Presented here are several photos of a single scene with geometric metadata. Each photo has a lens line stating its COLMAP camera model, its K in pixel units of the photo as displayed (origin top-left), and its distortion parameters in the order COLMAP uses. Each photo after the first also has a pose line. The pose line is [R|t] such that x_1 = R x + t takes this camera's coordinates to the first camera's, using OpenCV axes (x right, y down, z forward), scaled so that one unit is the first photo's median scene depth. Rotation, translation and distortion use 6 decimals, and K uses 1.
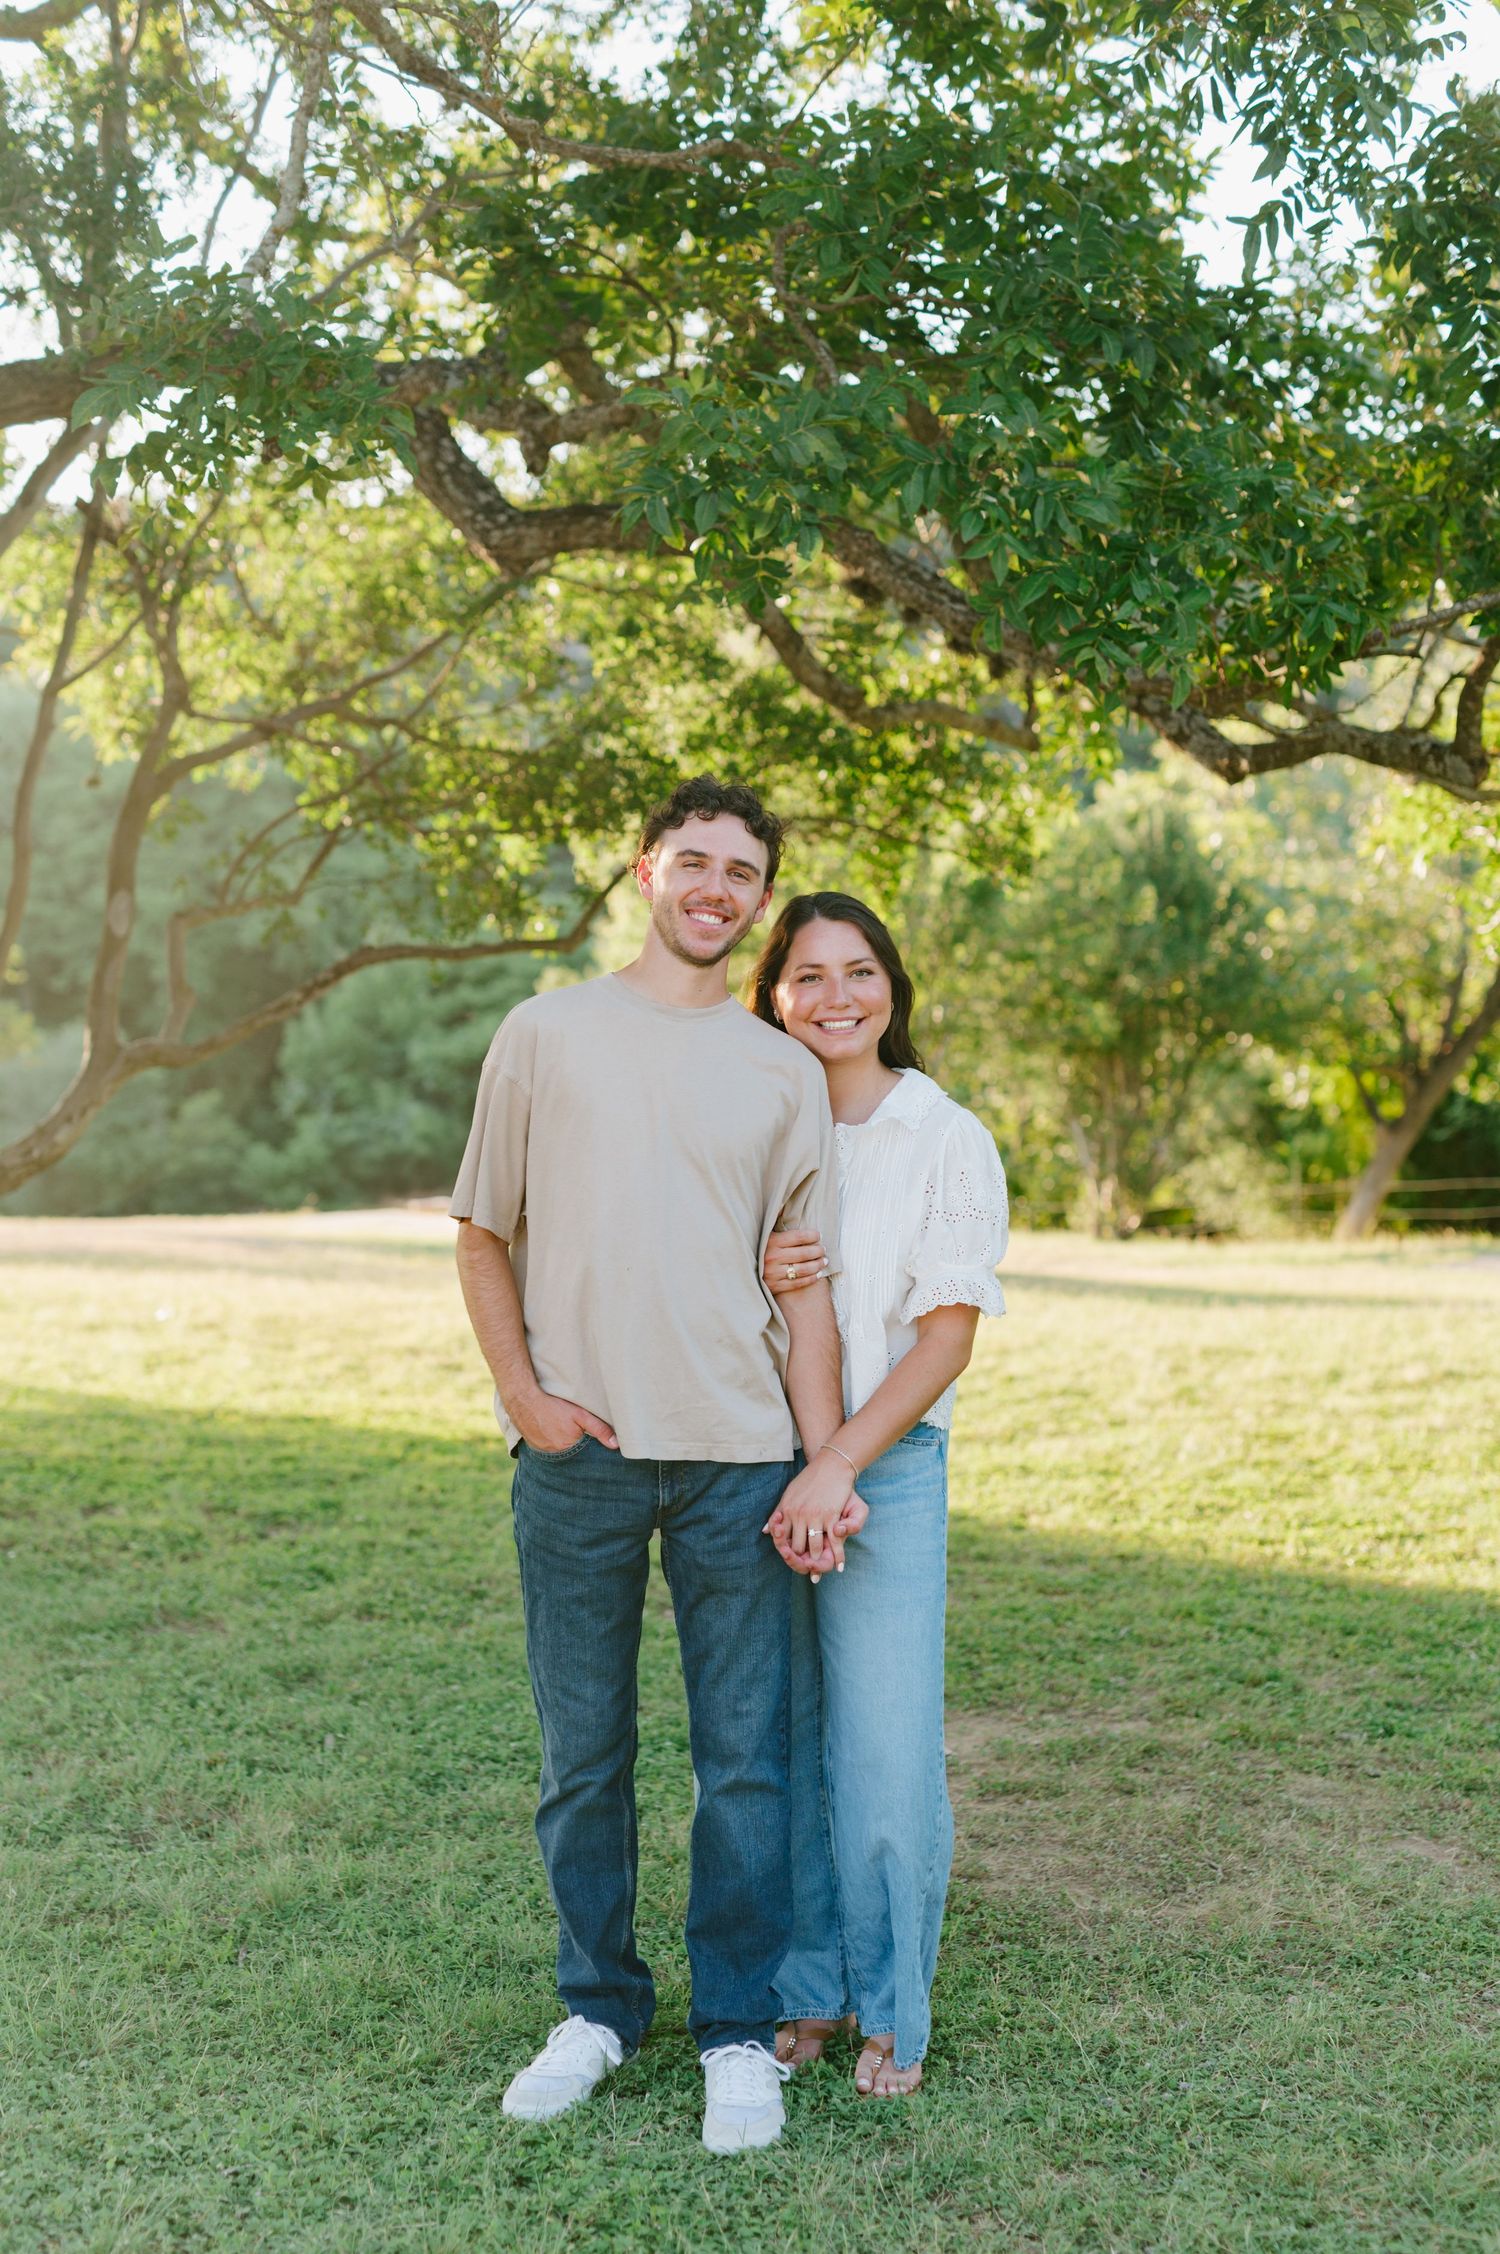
lens RADIAL K [[3237.8, 0, 751.8], [0, 3237.8, 1150.2], [0, 0, 1]] dist [-0.004179, -0.065278]
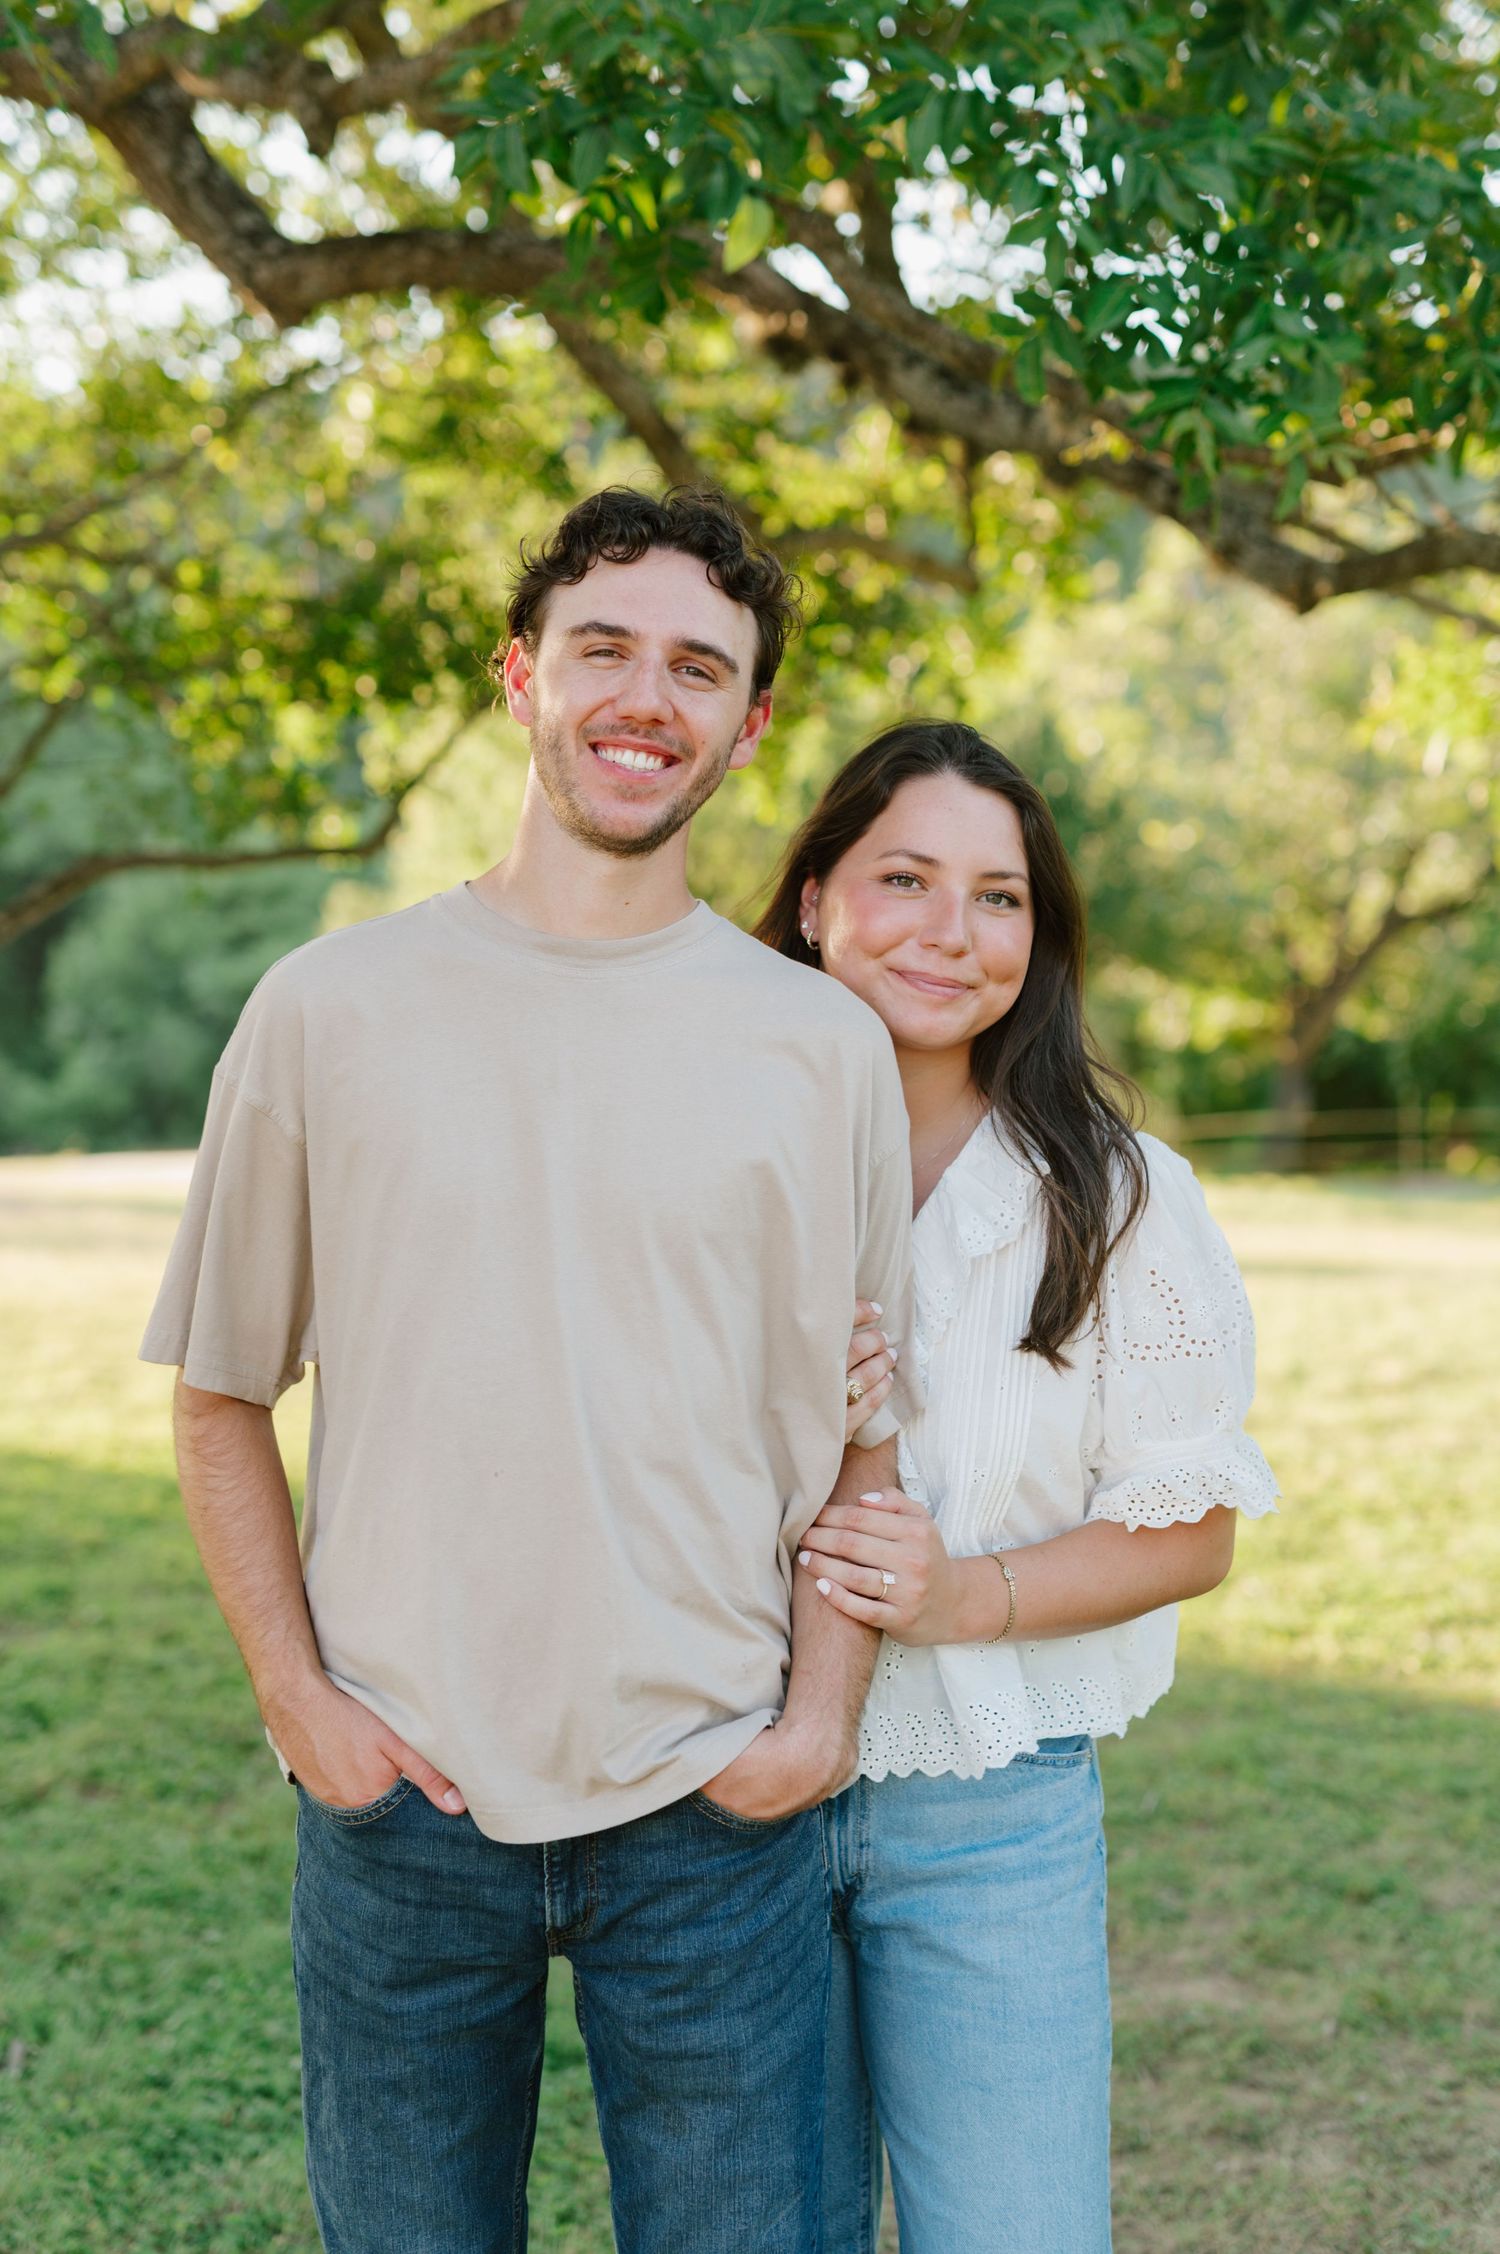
lens RADIAL K [[3237.8, 0, 751.8], [0, 3237.8, 1150.2], [0, 0, 1]] dist [-0.004179, -0.065278]
pose [[0.997992, -0.006106, 0.063046, -0.017300], [0.004562, 0.999687, 0.024604, -0.013449], [-0.063176, -0.024267, 0.997707, 0.273285]]
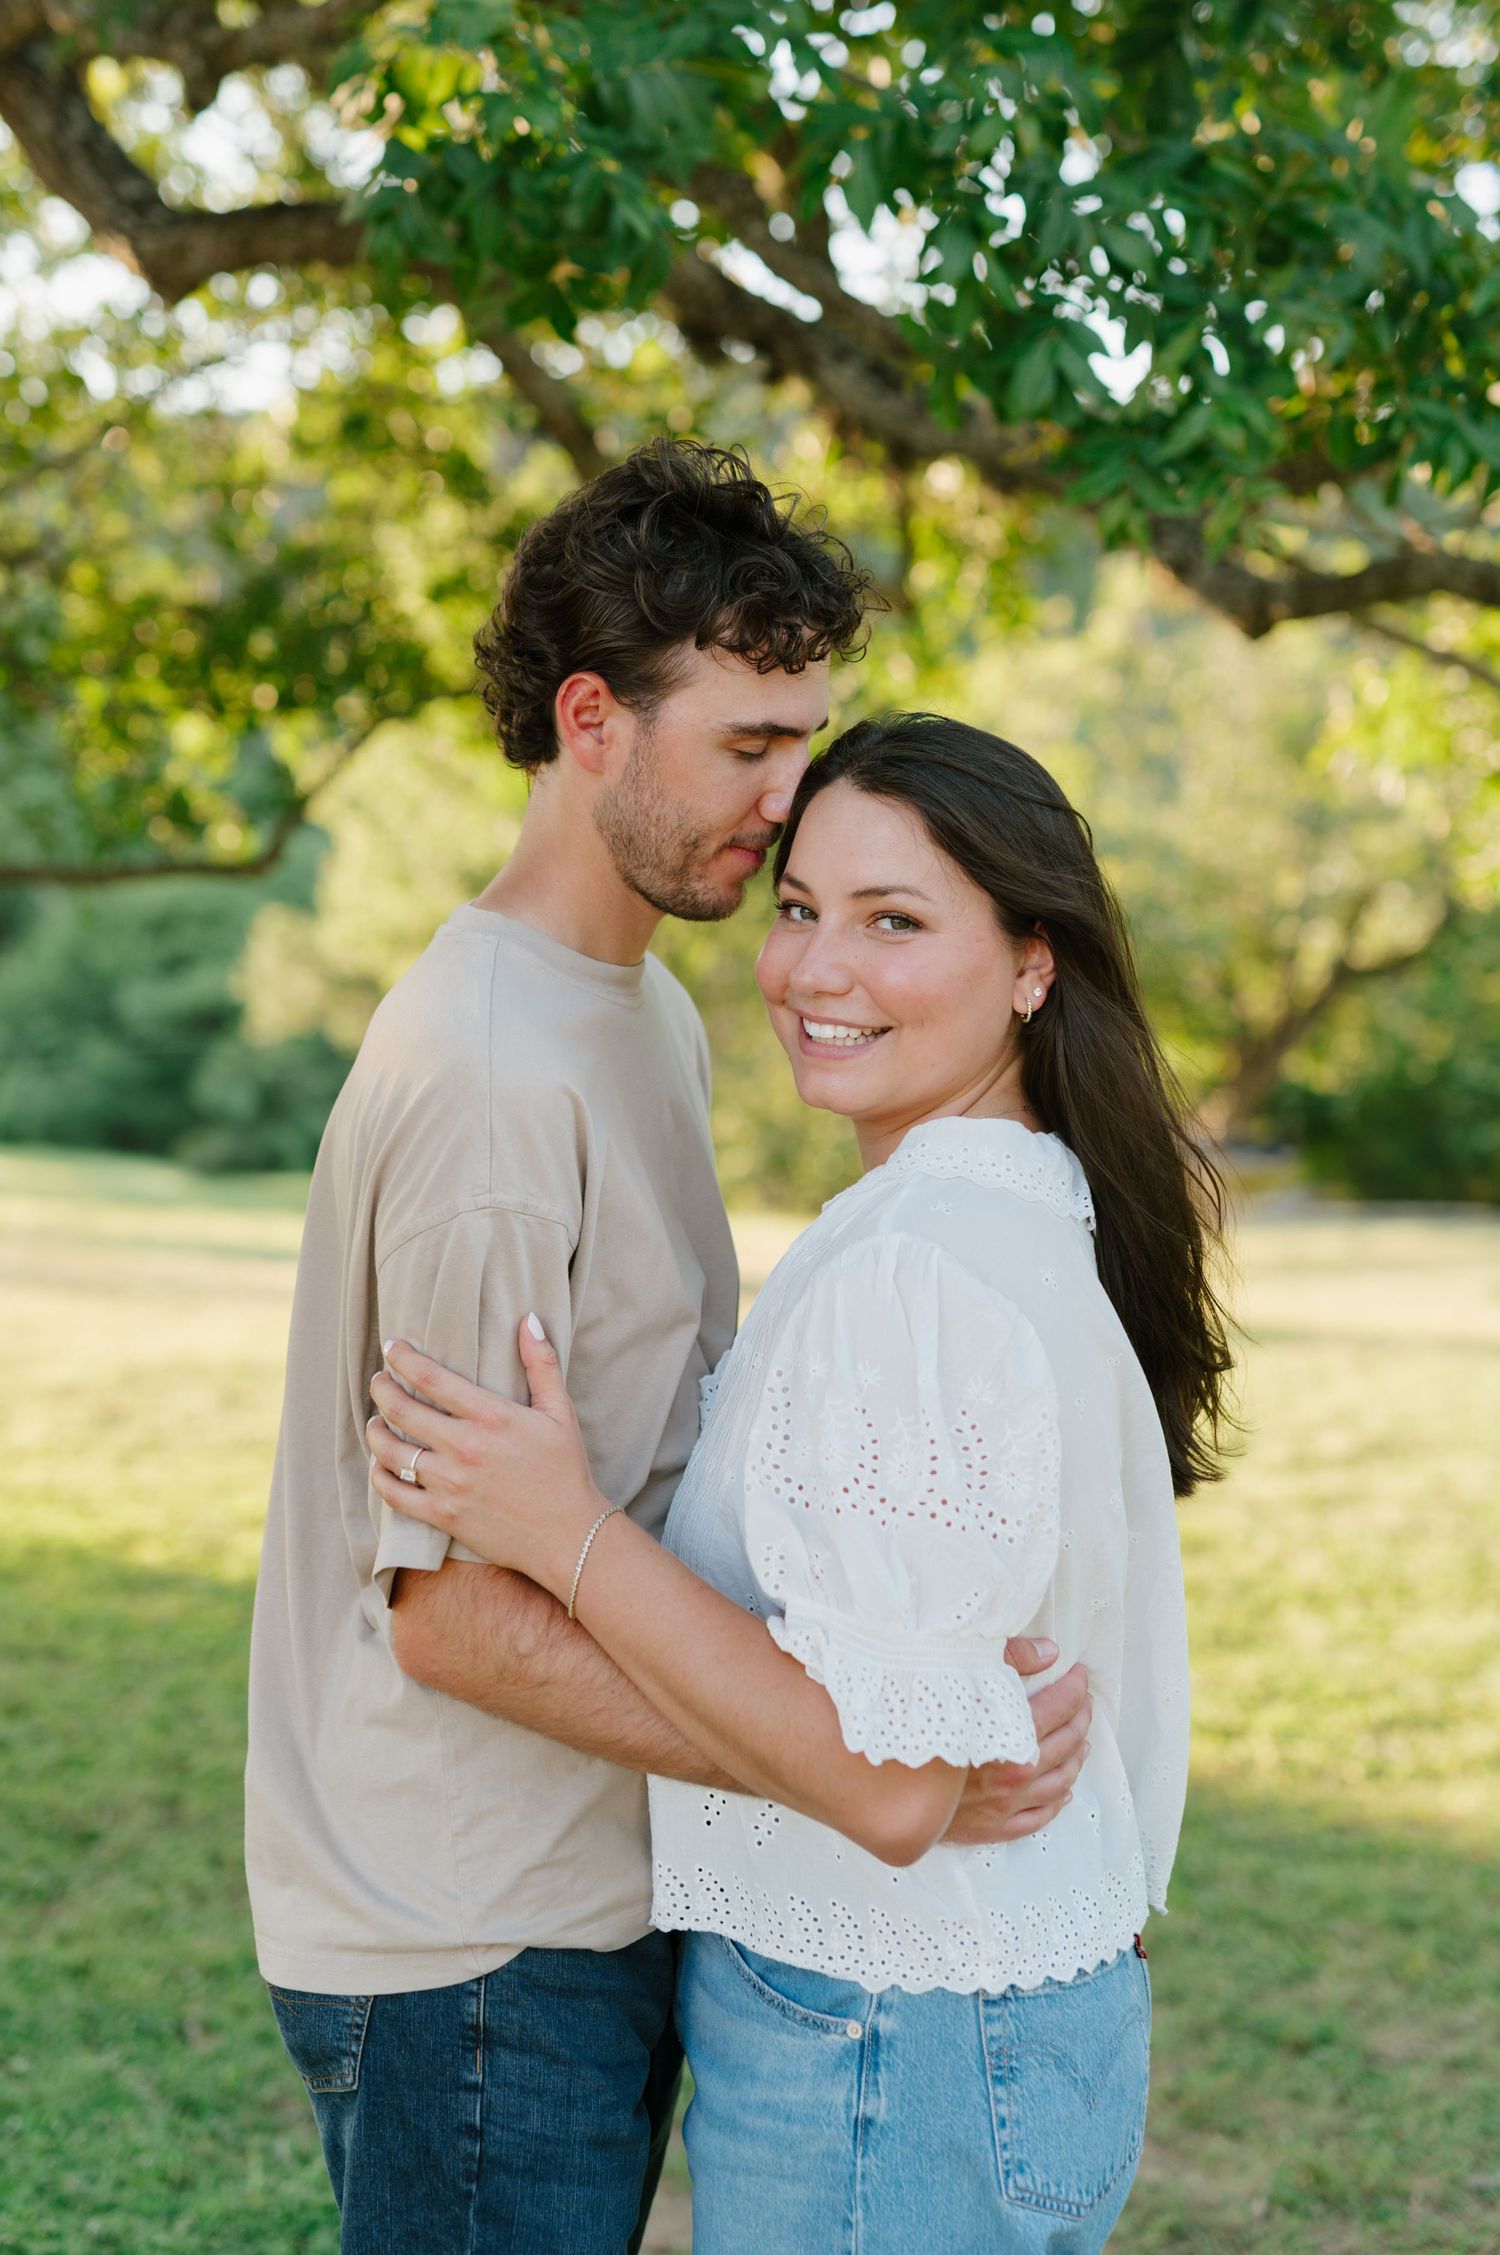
lens RADIAL K [[3242.0, 0, 737.7], [0, 3242.0, 1036.9], [0, 0, 1]] dist [0.007171, -0.099802]
pose [[0.996943, 0.021143, 0.075212, -0.004925], [-0.019563, 0.999573, -0.021692, -0.015120], [-0.075638, 0.020154, 0.996932, 0.325941]]
